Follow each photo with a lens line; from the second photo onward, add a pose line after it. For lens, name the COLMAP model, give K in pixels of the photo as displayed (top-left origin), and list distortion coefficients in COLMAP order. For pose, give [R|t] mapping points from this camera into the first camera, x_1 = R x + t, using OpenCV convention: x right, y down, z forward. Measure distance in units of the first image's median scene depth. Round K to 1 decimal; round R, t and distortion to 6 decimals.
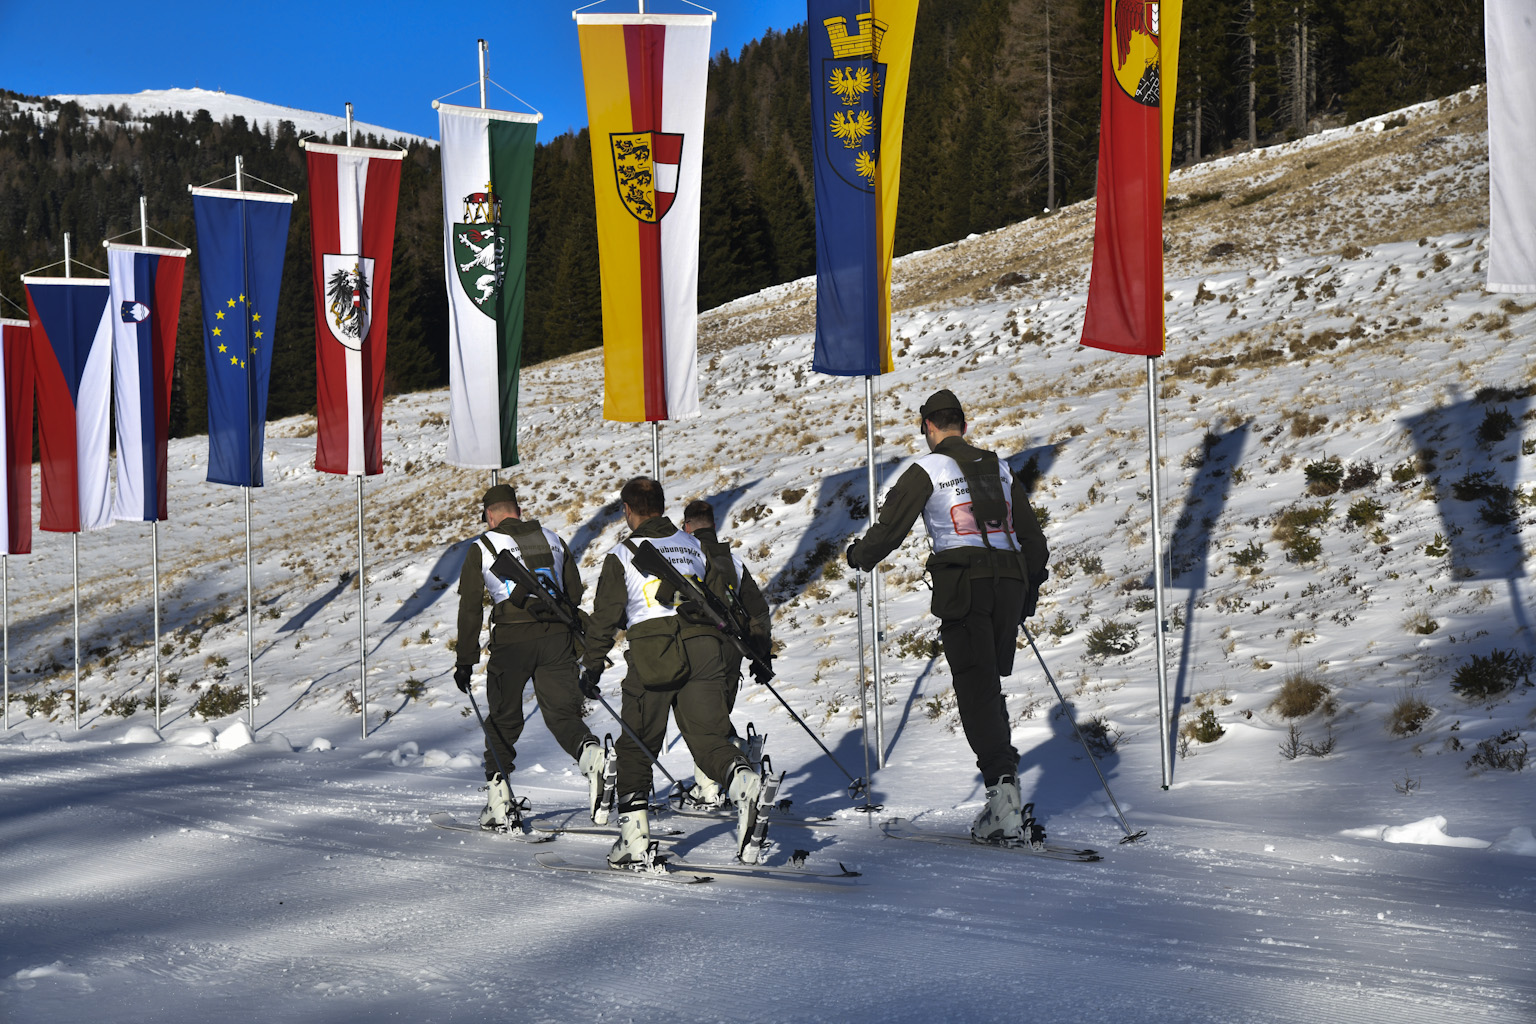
lens RADIAL K [[3140.7, 0, 768.0], [0, 3140.7, 512.0], [0, 0, 1]] dist [0.536524, 0.622266]
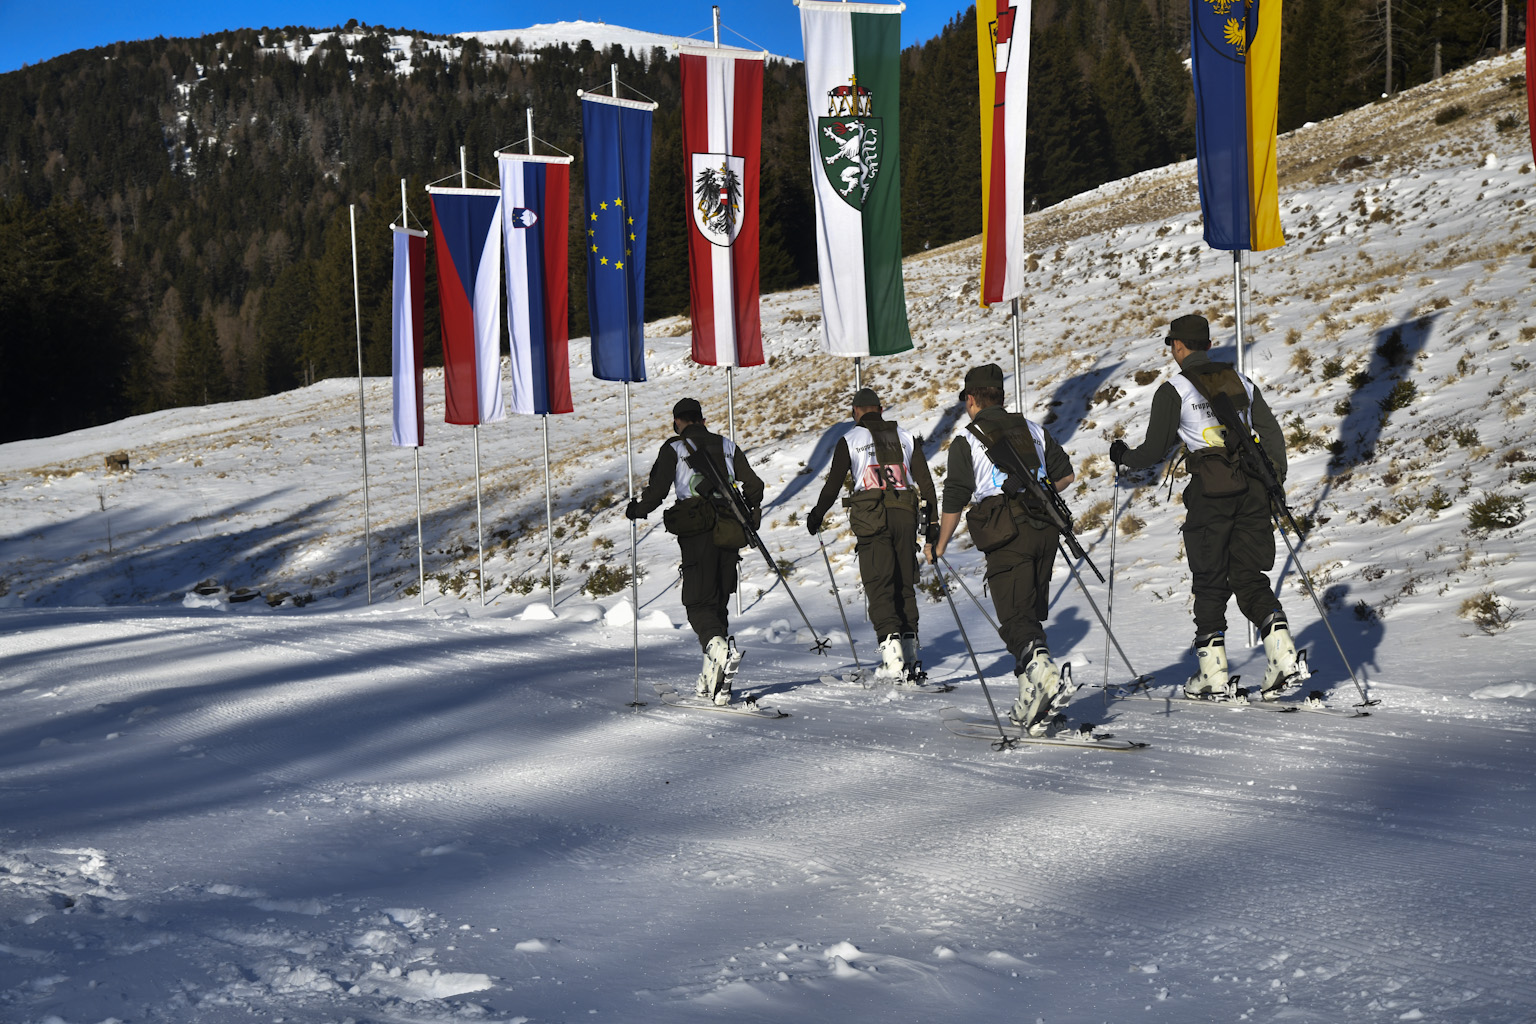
lens RADIAL K [[2901.7, 0, 768.0], [0, 2901.7, 512.0], [0, 0, 1]] dist [0.460456, 0.388041]
pose [[0.993308, -0.014026, -0.114644, -0.004295], [0.018354, 0.999155, 0.036785, 0.001034], [0.114031, -0.038643, 0.992725, 0.029631]]
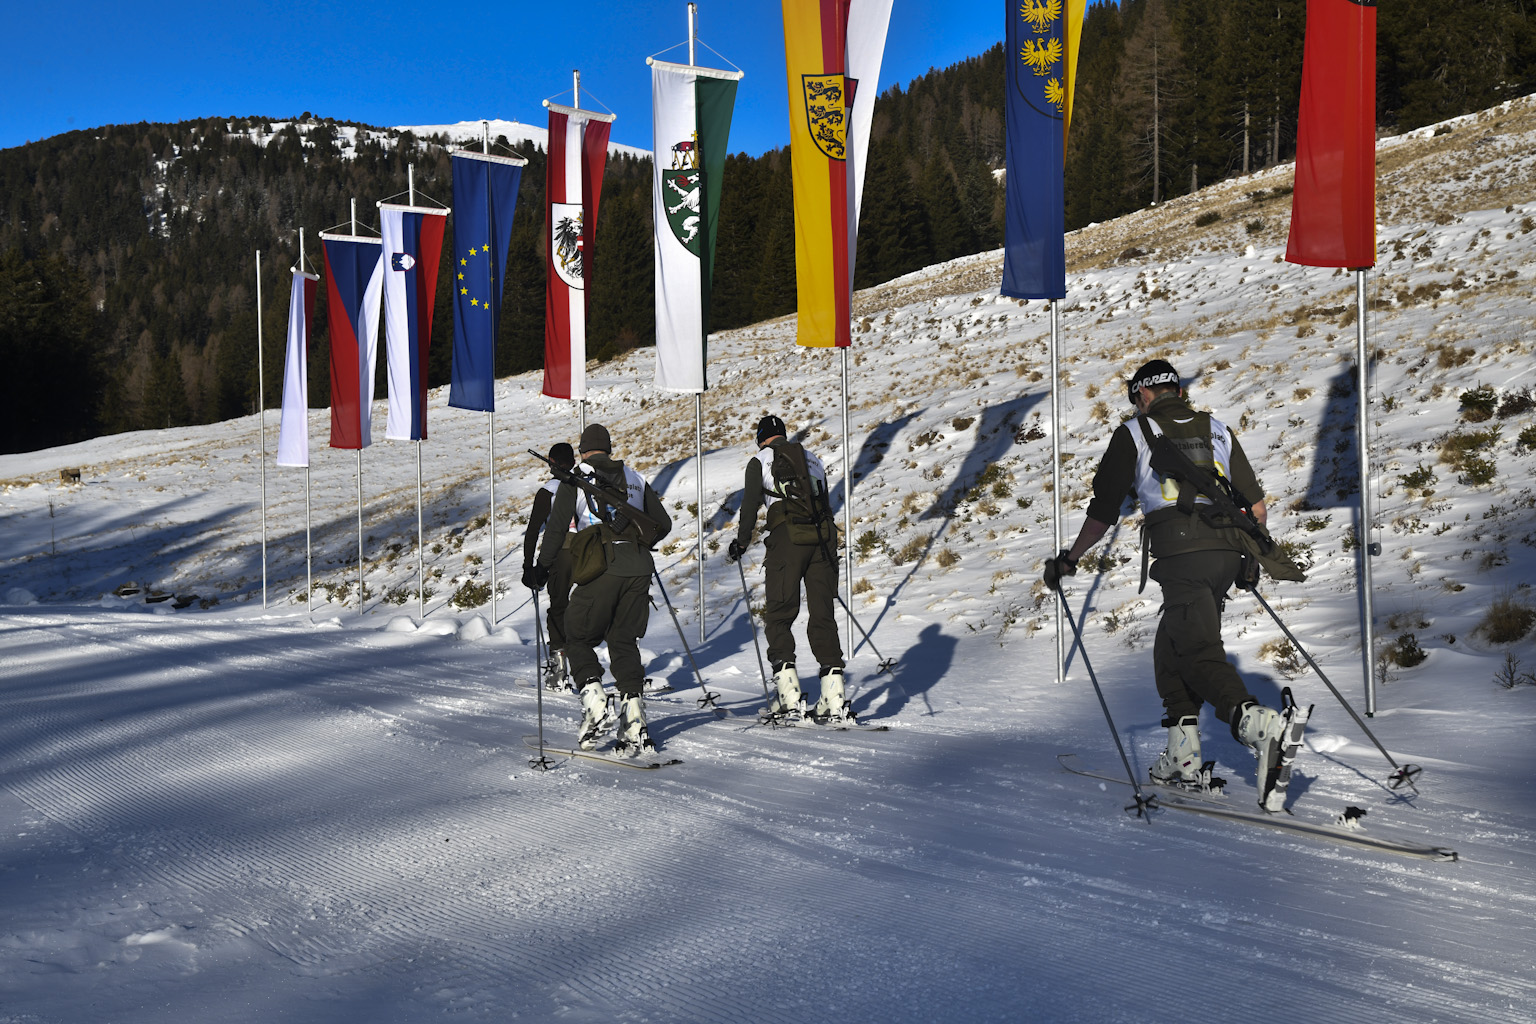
lens RADIAL K [[2377.7, 0, 768.0], [0, 2377.7, 512.0], [0, 0, 1]] dist [0.270142, 0.383064]
pose [[0.997857, 0.010312, -0.064614, -0.004701], [-0.008453, 0.999544, 0.028985, 0.001849], [0.064883, -0.028377, 0.997489, 0.100059]]
